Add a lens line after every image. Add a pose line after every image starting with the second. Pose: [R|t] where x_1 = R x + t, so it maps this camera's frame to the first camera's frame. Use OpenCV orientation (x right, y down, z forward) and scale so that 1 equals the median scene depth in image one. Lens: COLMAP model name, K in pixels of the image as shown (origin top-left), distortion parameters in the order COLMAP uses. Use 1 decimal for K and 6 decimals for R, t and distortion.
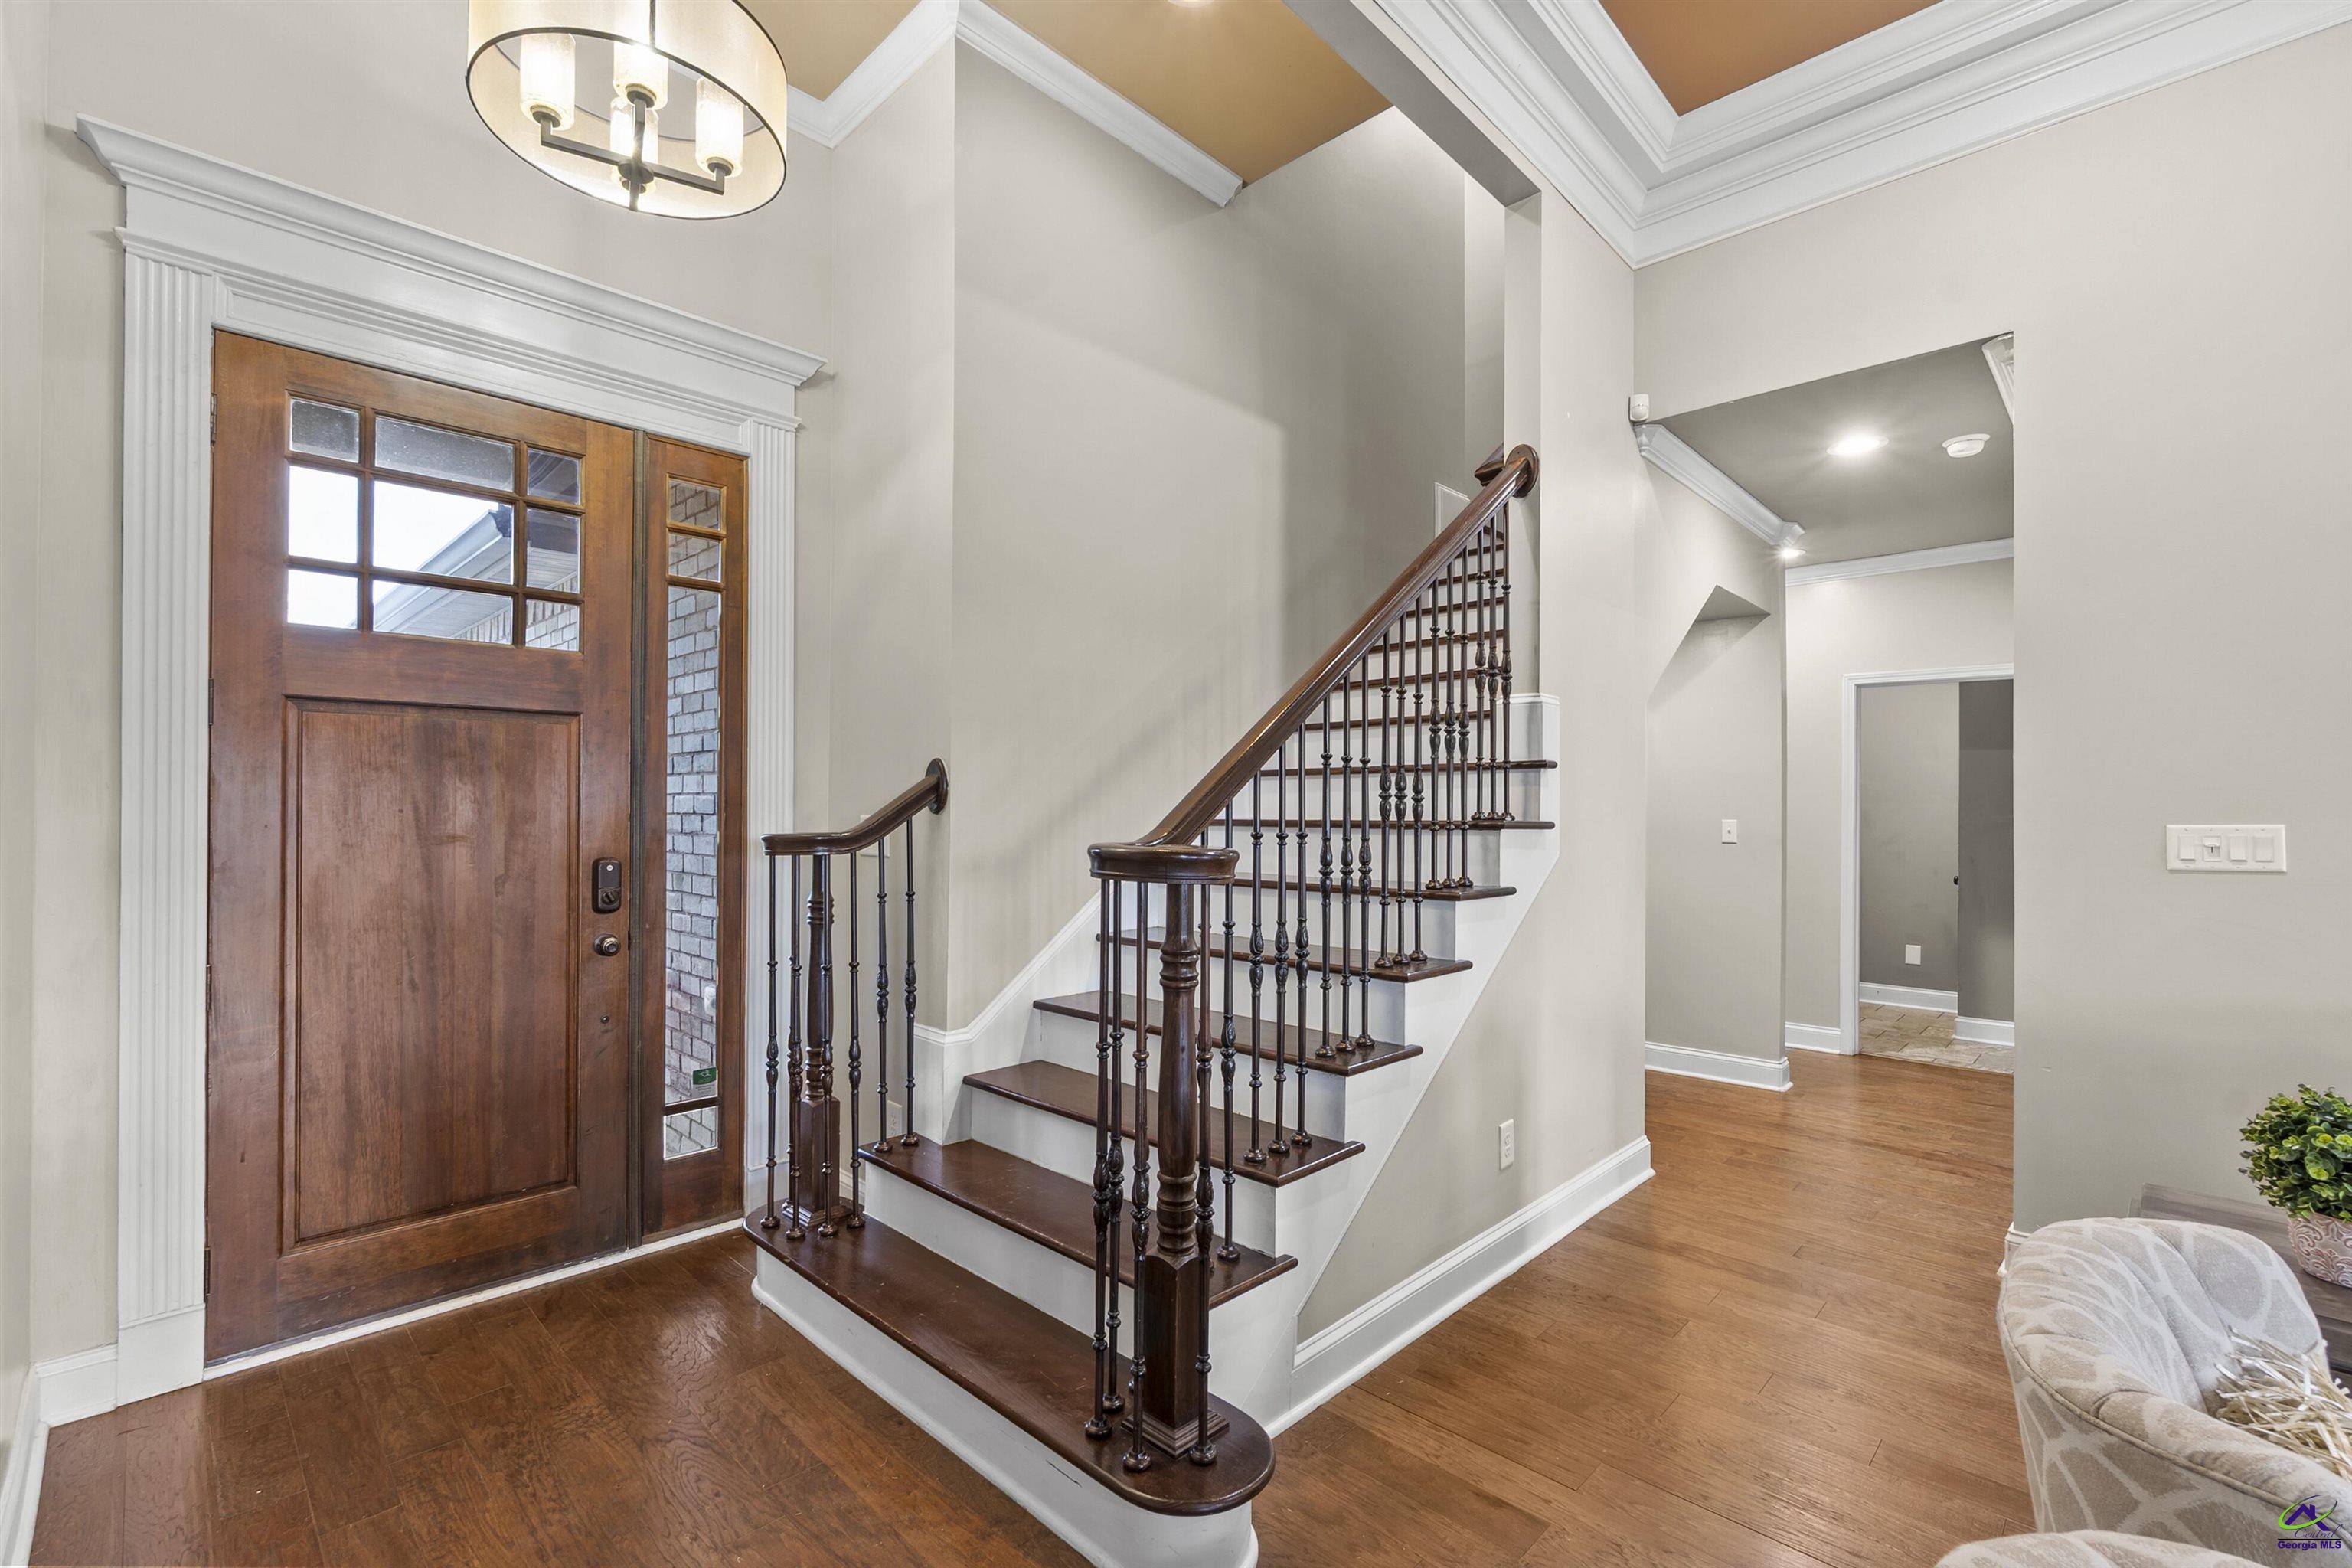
lens RADIAL K [[1015.3, 0, 1171.6], [0, 1015.3, 797.0], [0, 0, 1]] dist [-0.002856, -0.000386]
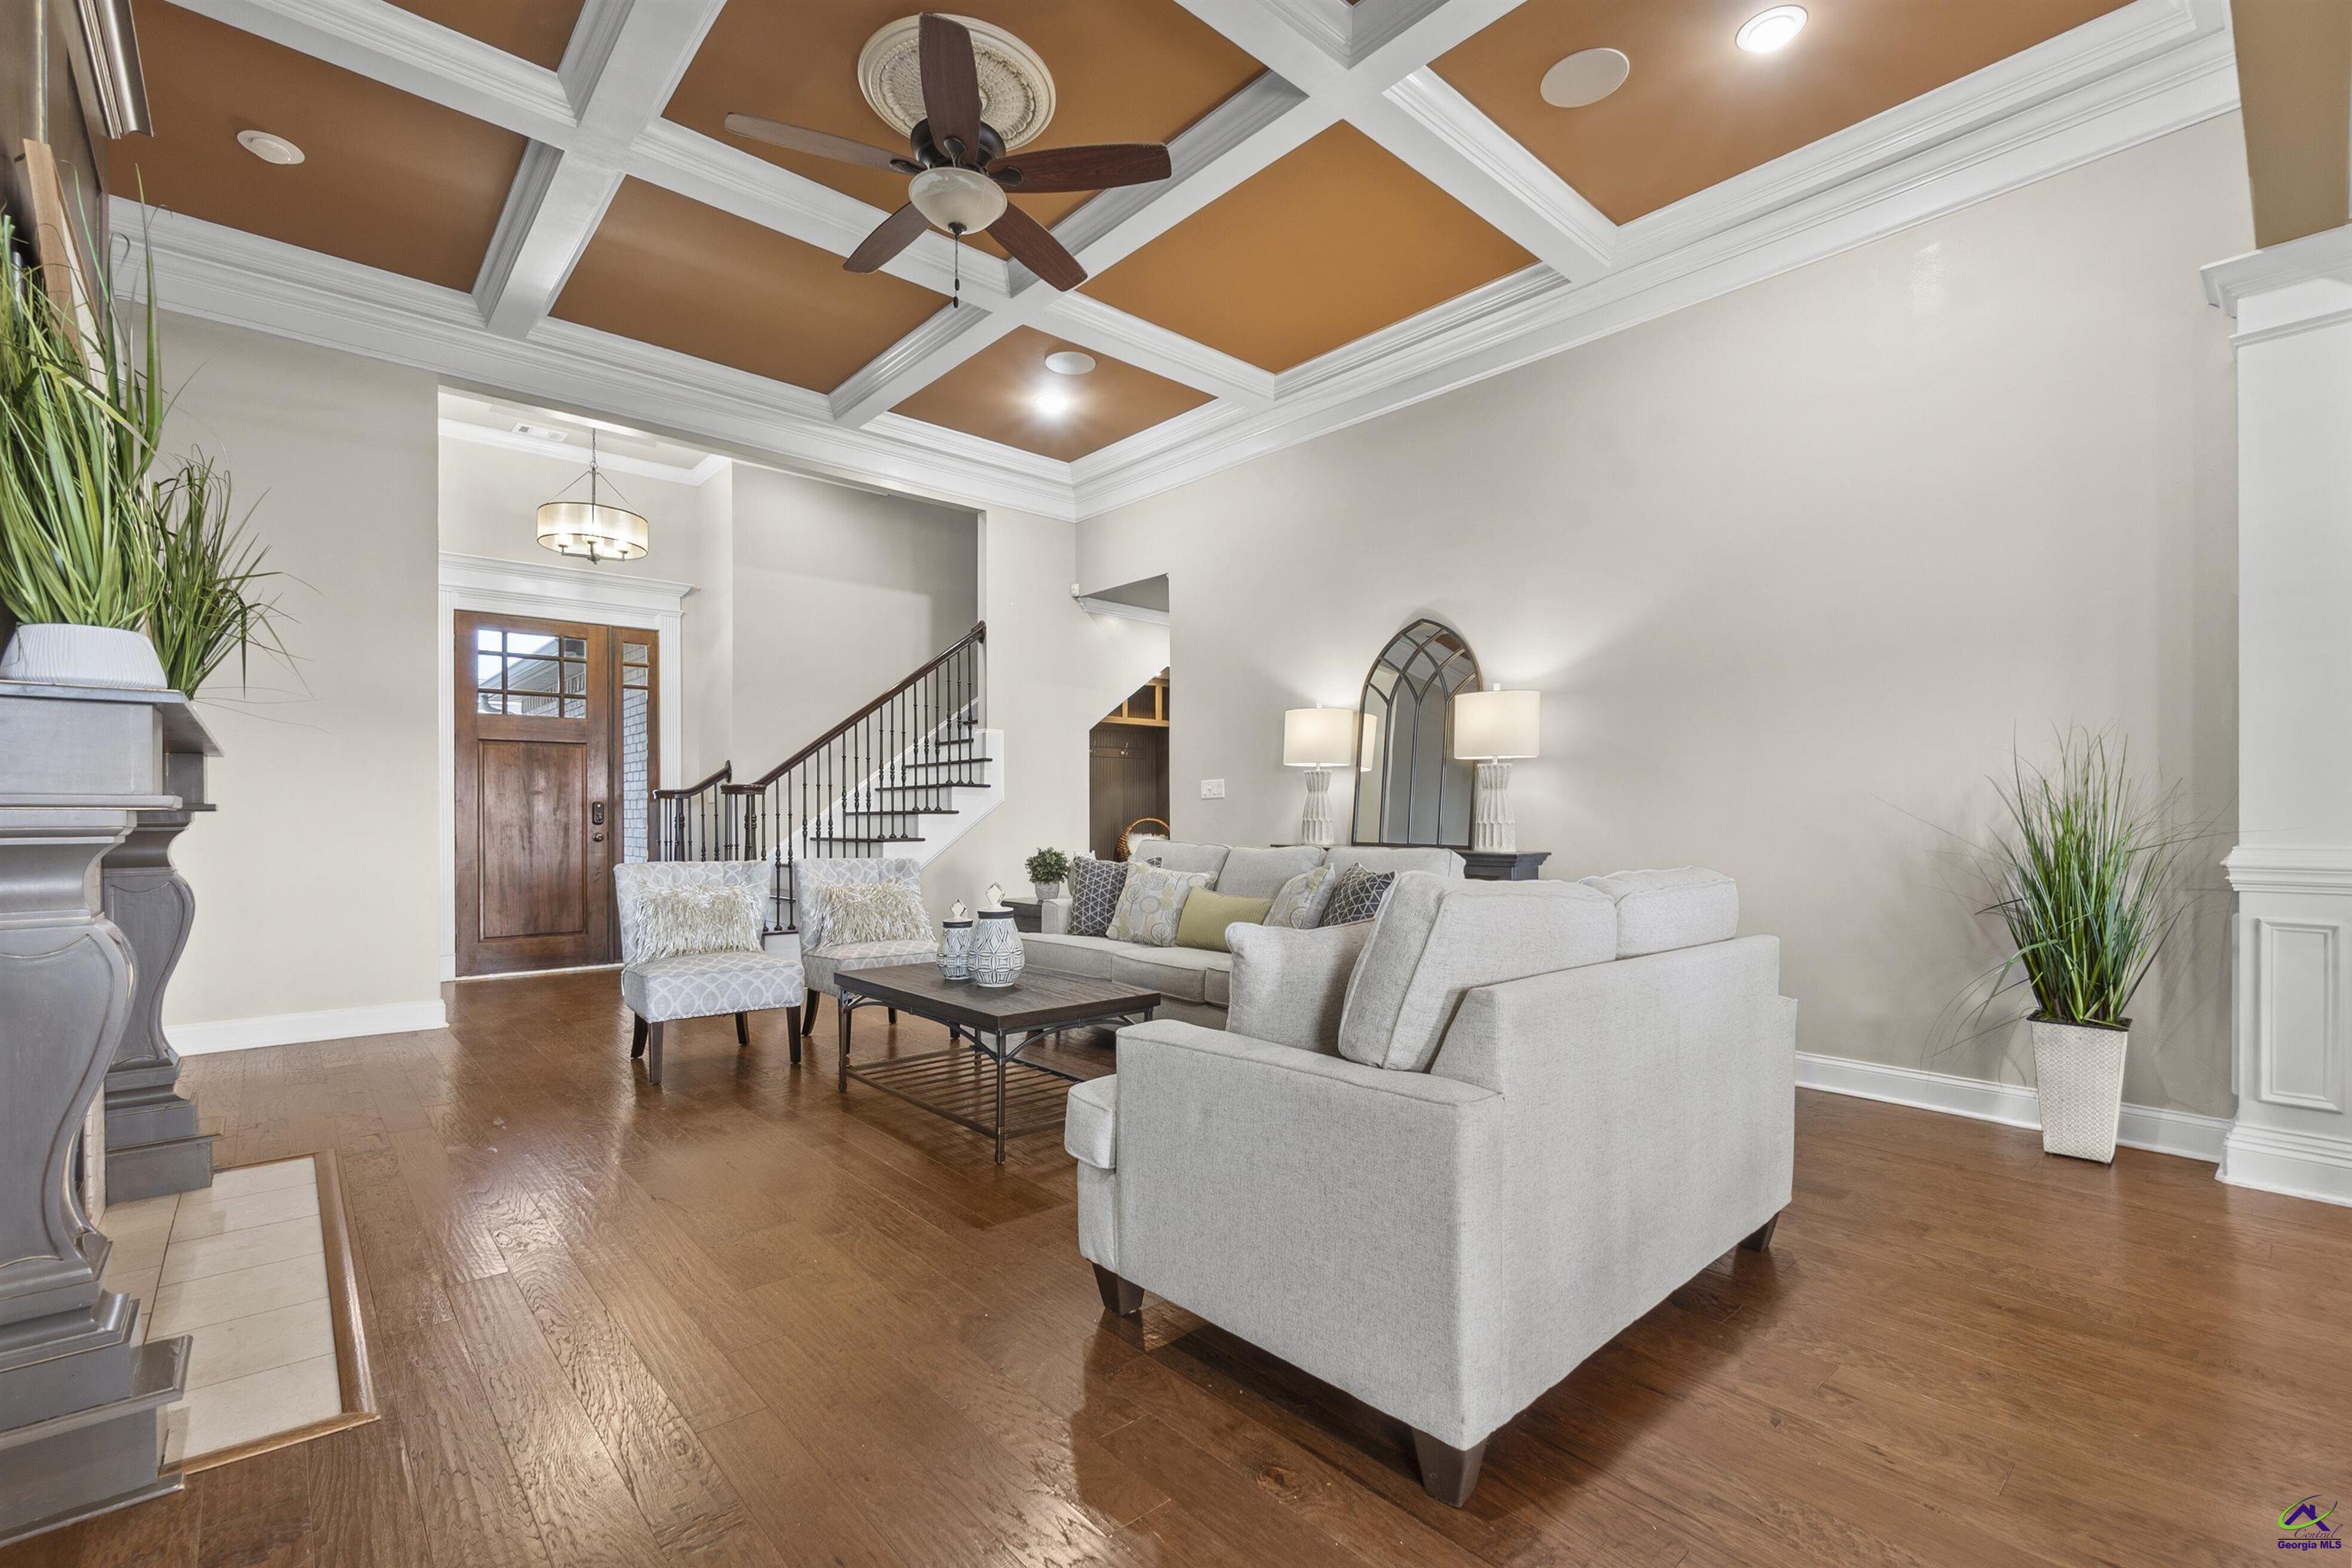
lens RADIAL K [[1028.4, 0, 1174.7], [0, 1028.4, 811.3], [0, 0, 1]] dist [-0.005766, 0.000379]
pose [[0.997504, -0.008174, -0.070133, 0.992413], [0.008526, 0.999953, 0.004712, 0.080803], [0.070091, -0.005298, 0.997527, -1.356578]]
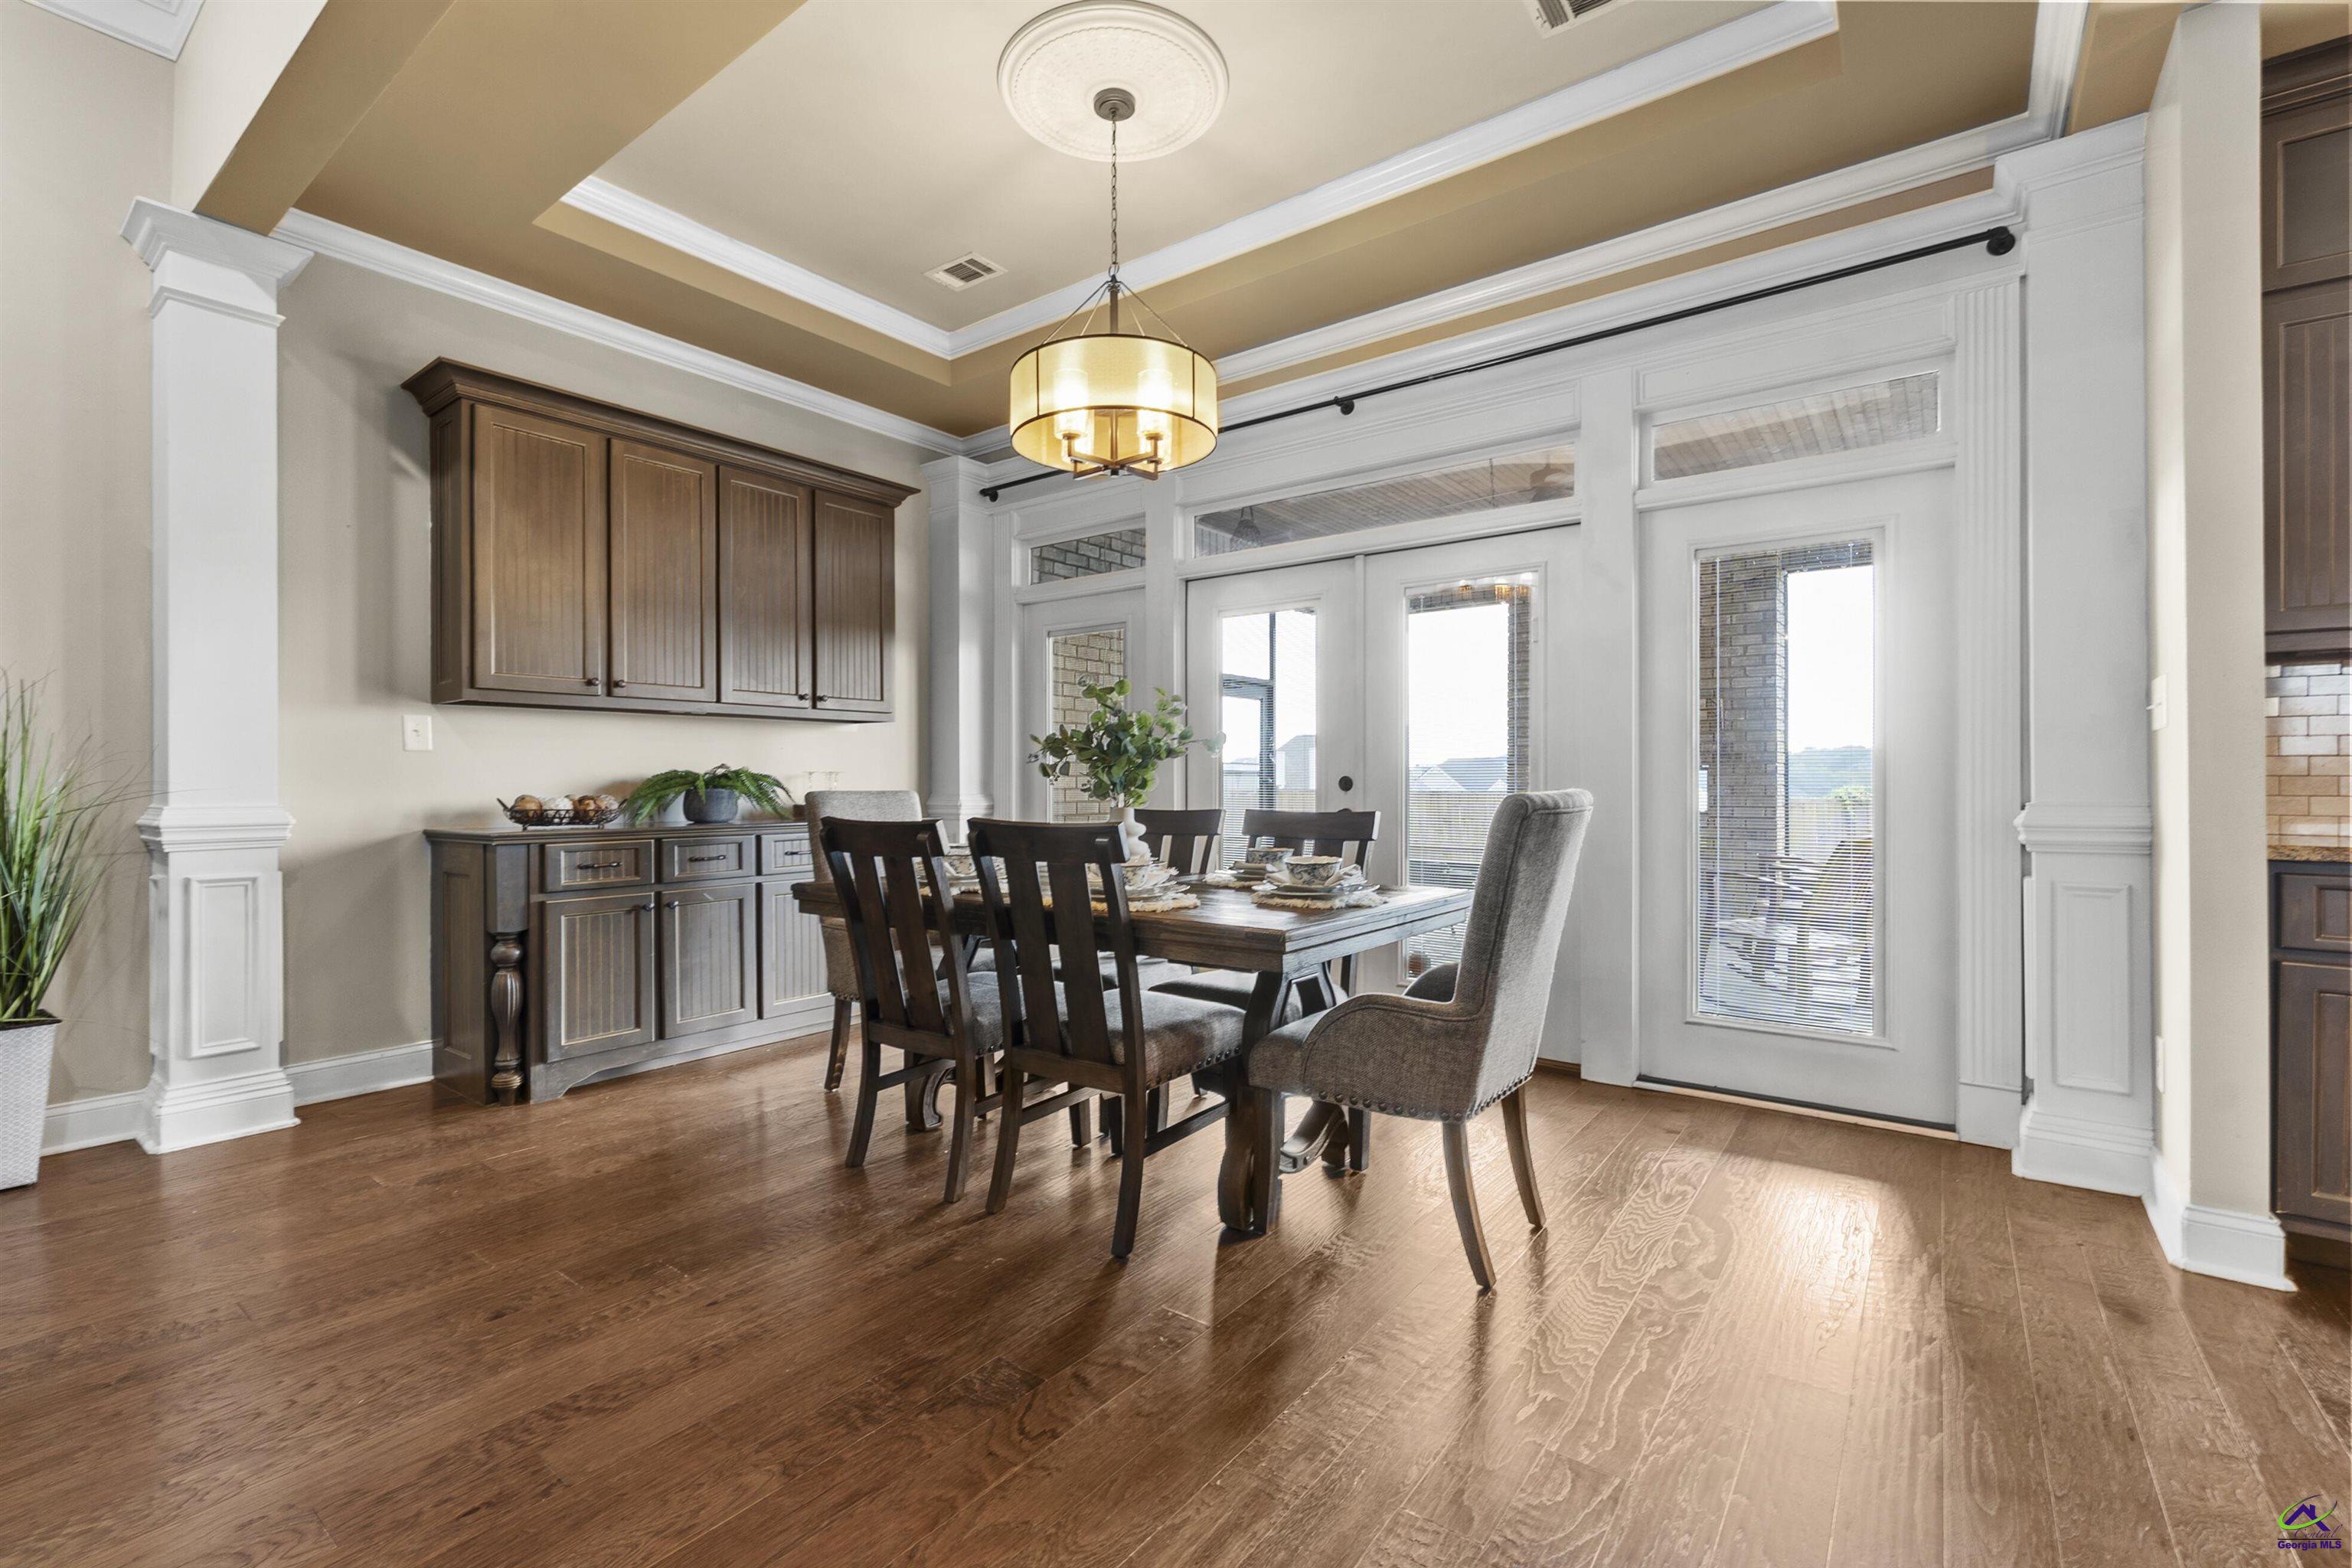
lens RADIAL K [[1011.2, 0, 1159.0], [0, 1011.2, 771.7], [0, 0, 1]] dist [-0.005851, -0.000161]
pose [[-0.118487, -0.001764, 0.992954, 0.883732], [-0.006771, 0.999977, 0.000968, 0.088634], [-0.992933, -0.006608, -0.118496, -1.103918]]
